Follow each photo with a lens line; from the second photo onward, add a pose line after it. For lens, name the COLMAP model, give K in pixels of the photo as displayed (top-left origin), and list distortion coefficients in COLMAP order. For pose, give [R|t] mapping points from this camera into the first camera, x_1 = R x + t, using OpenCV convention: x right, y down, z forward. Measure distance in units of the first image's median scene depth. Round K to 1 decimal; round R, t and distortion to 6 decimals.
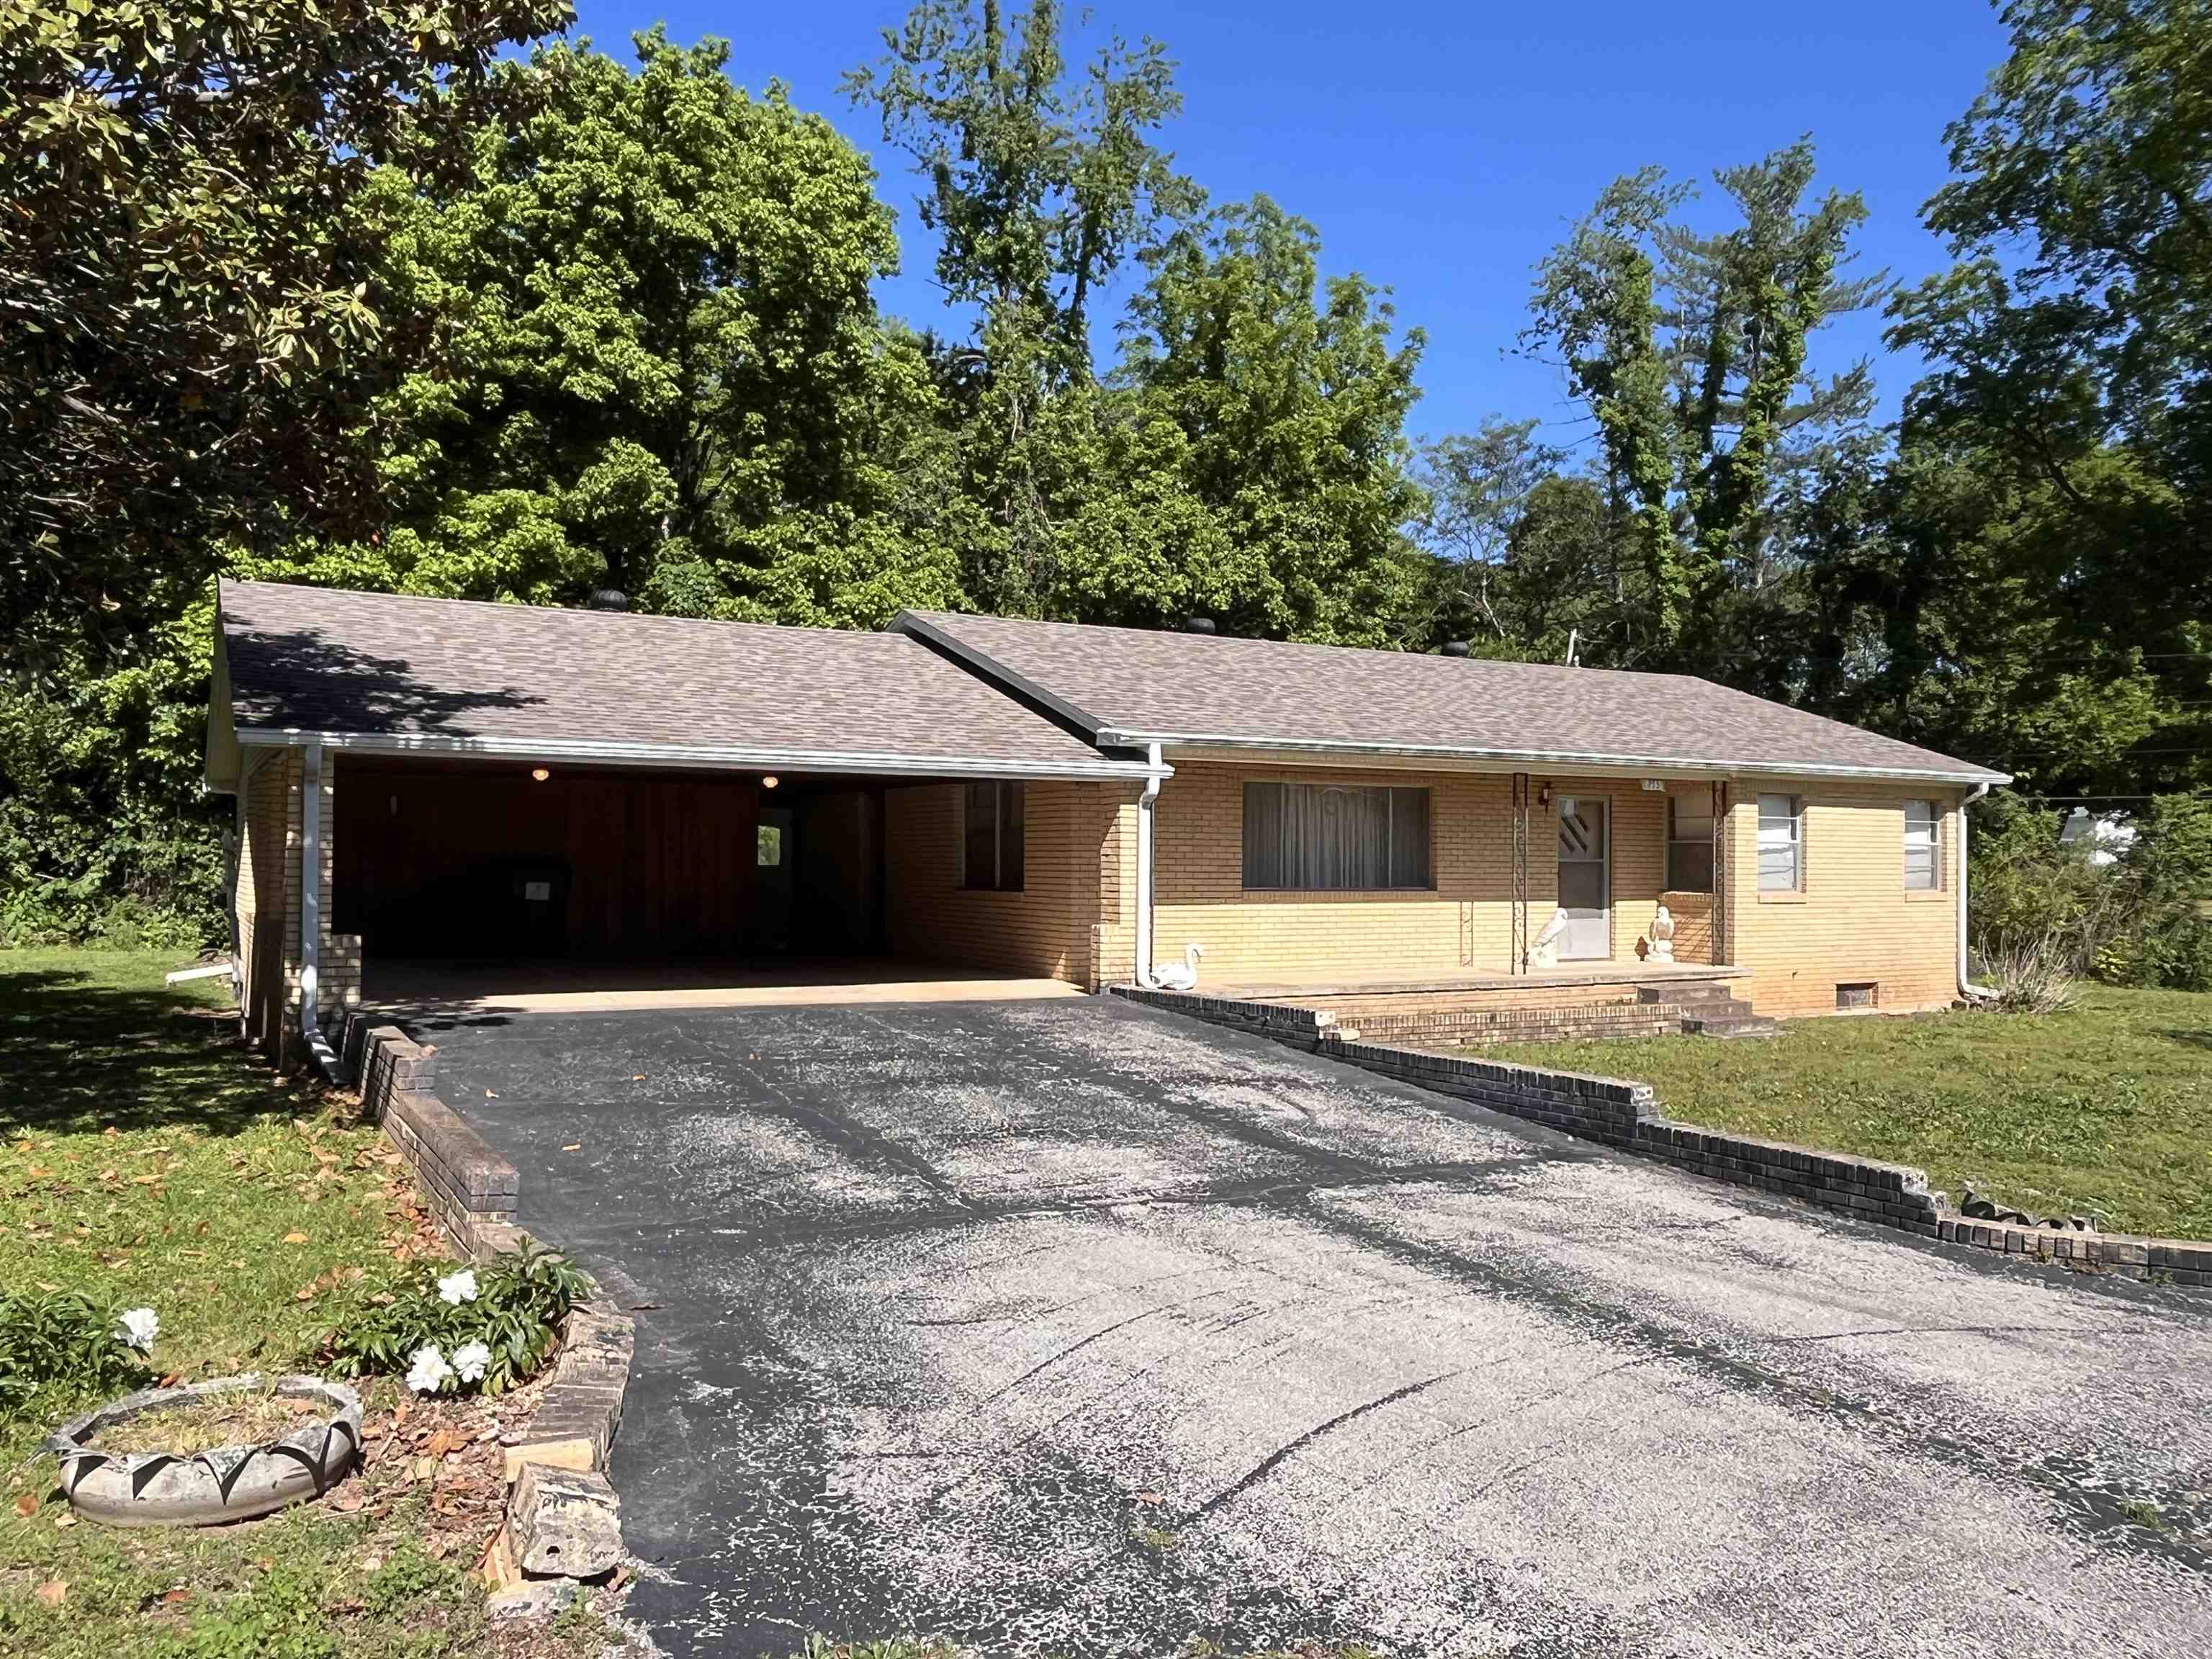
lens RADIAL K [[1703.7, 0, 1112.7], [0, 1703.7, 812.4], [0, 0, 1]] dist [0.047550, -0.059426]
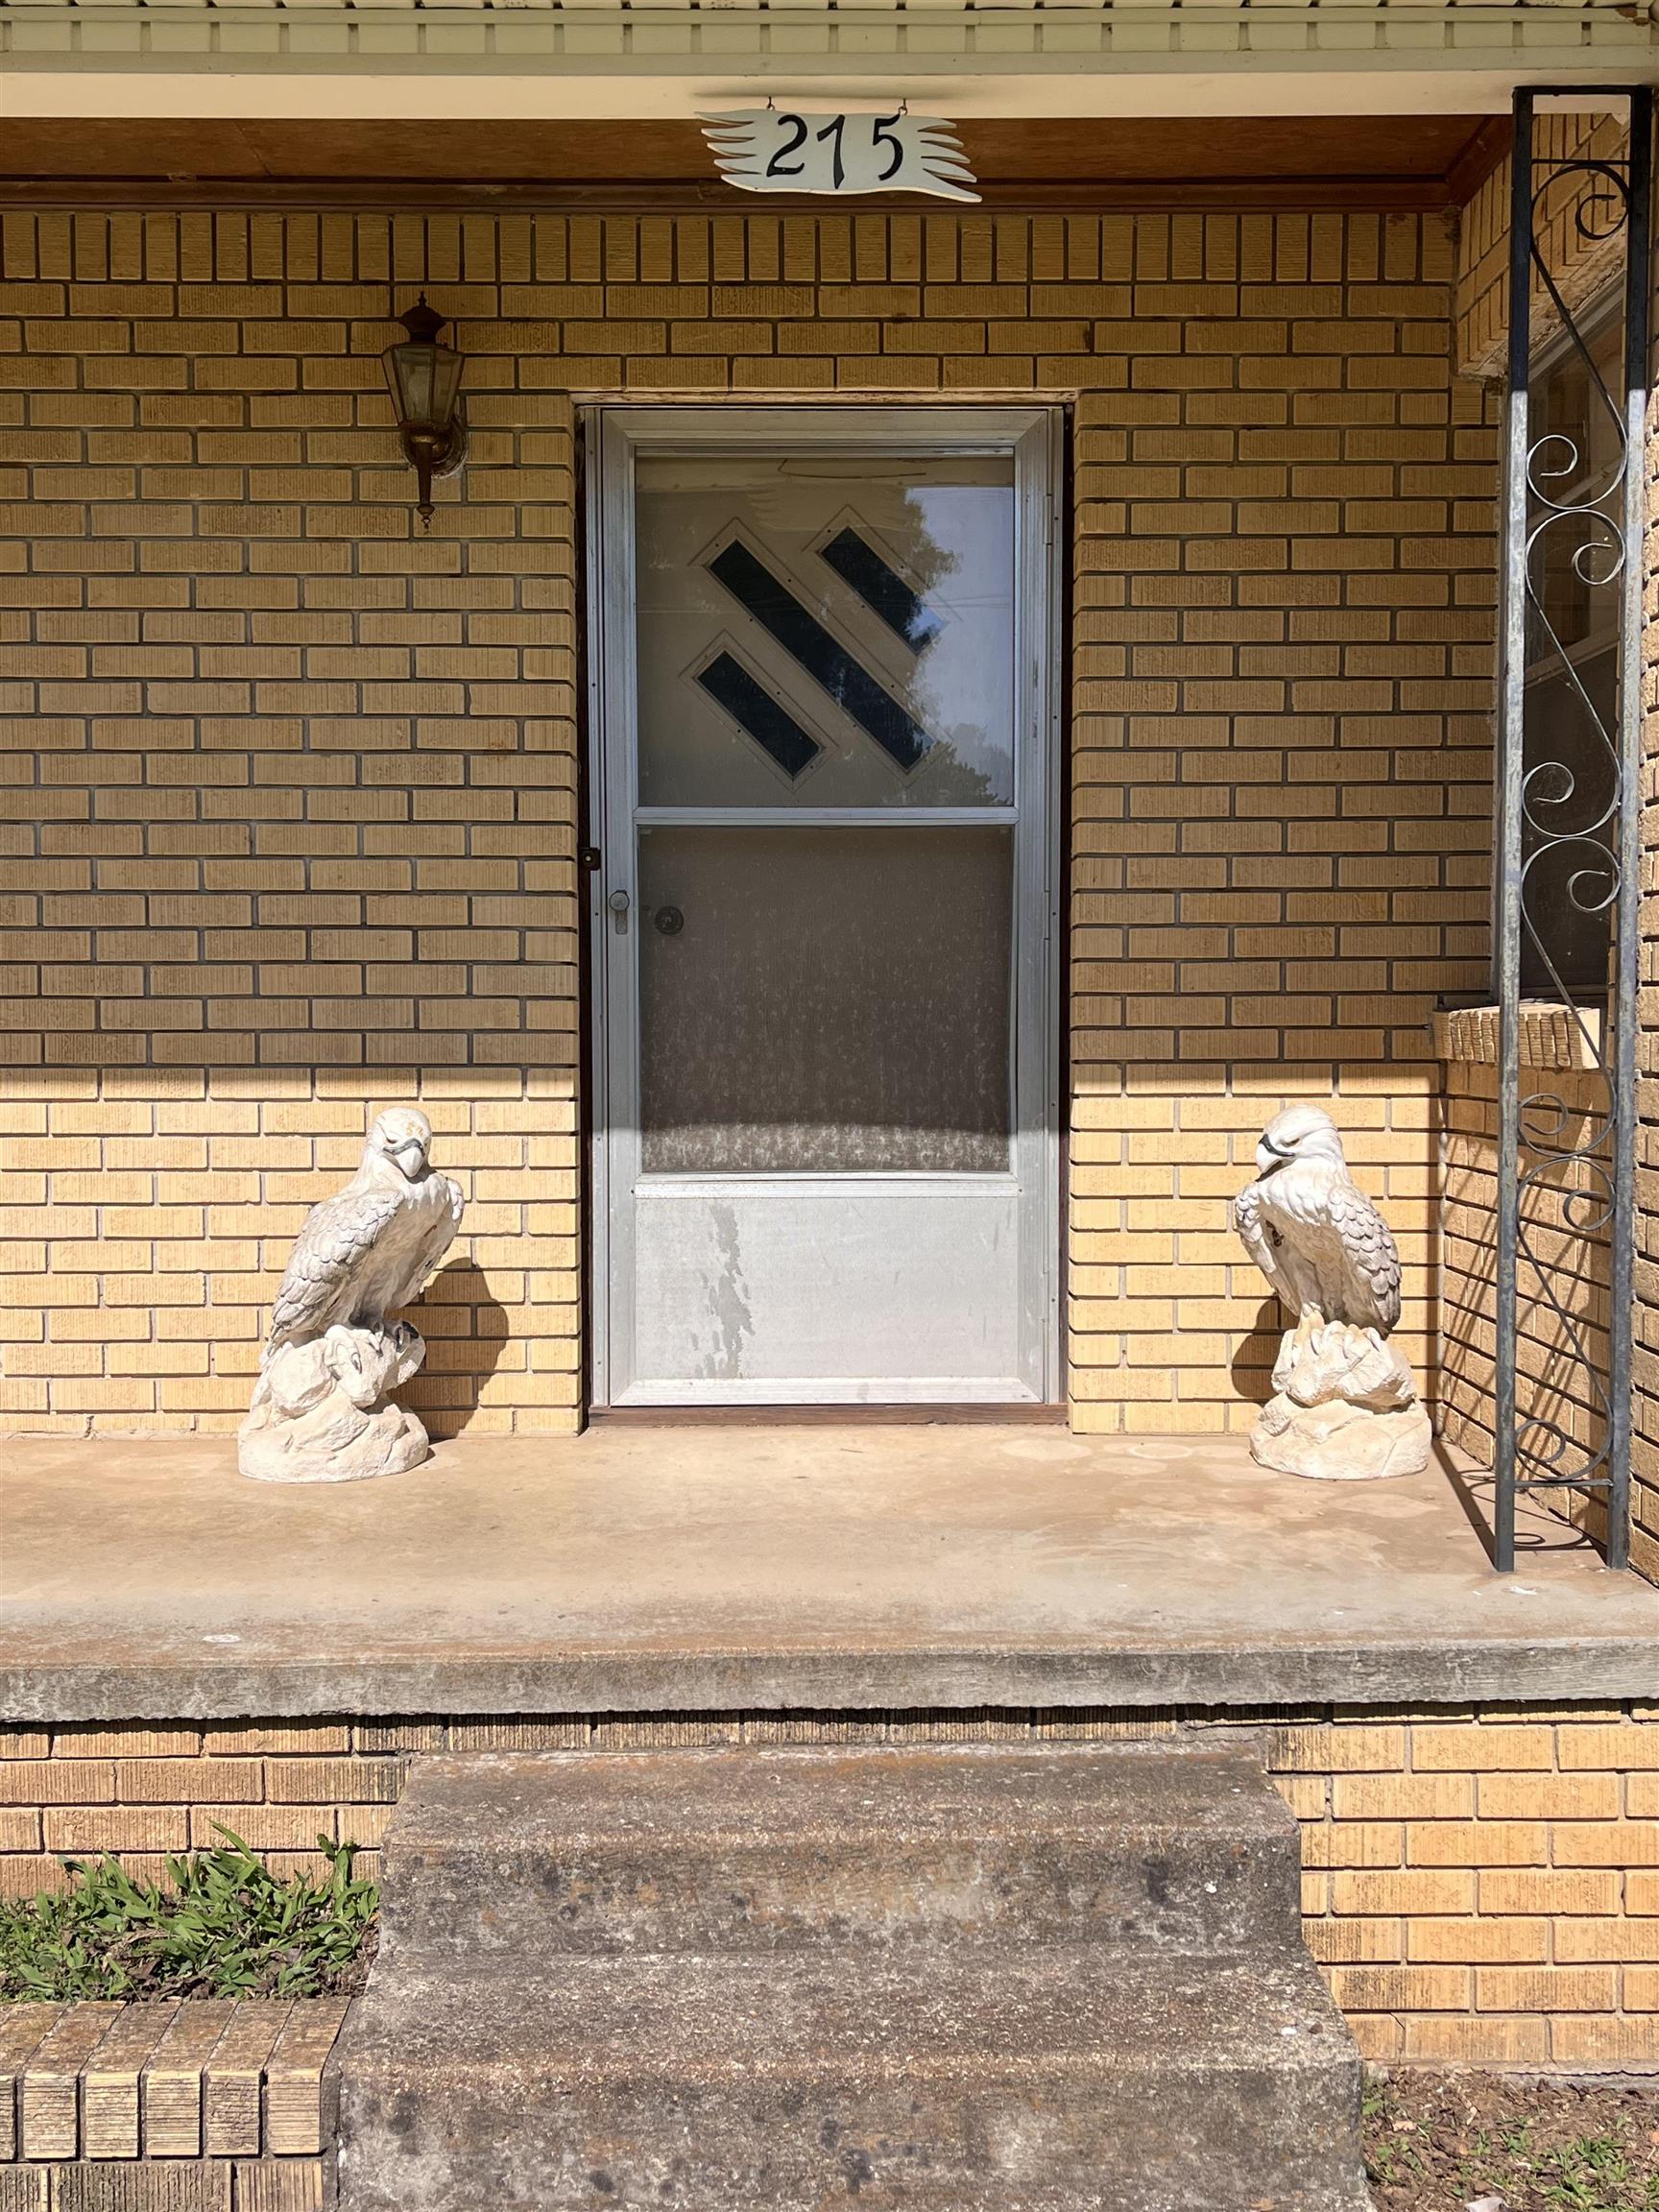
lens RADIAL K [[2243.3, 0, 831.1], [0, 2243.3, 1112.0], [0, 0, 1]] dist [0.018833, 0.000000]
pose [[0.872809, 0.014438, -0.487848, 0.247860], [0.018170, 0.997908, 0.062042, 0.028094], [0.487723, -0.063015, 0.870721, 0.527400]]
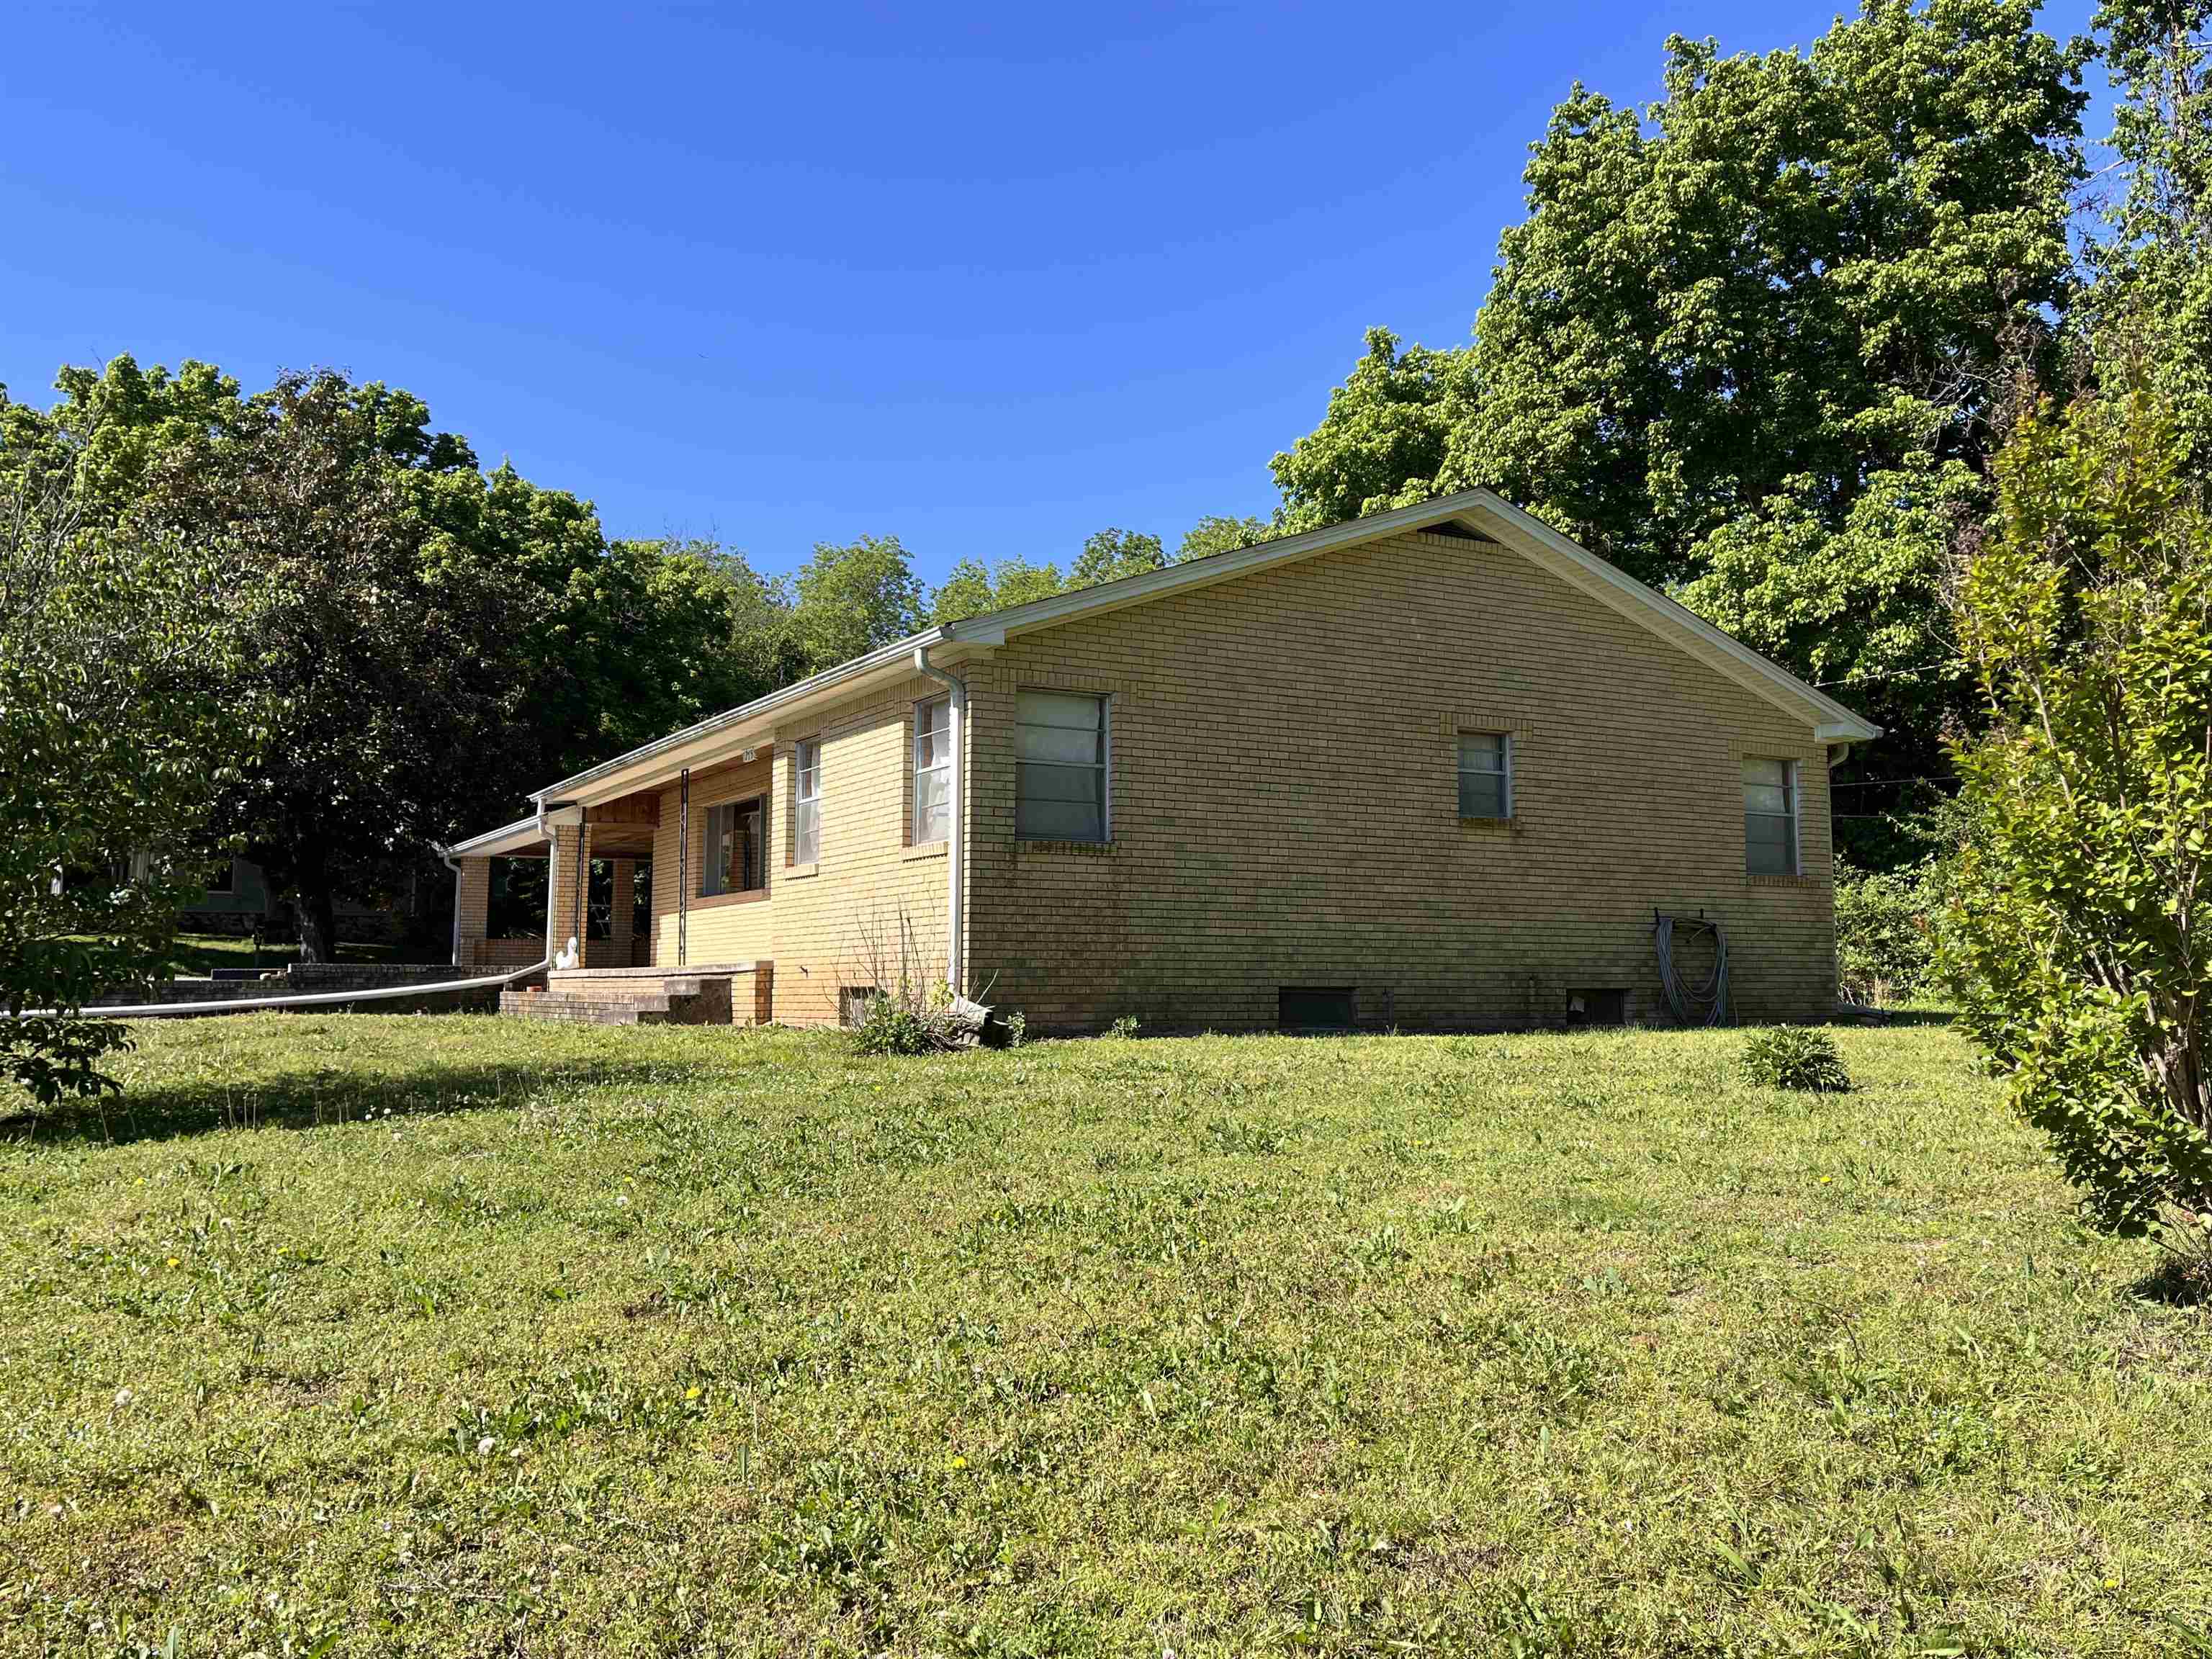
lens RADIAL K [[1800.6, 0, 1116.0], [0, 1800.6, 813.0], [0, 0, 1]] dist [0.066258, -0.093535]
pose [[0.003644, -0.105780, -0.994383, 0.778974], [0.029200, 0.993977, -0.105629, 0.073966], [0.999567, -0.028651, 0.006710, 0.736699]]
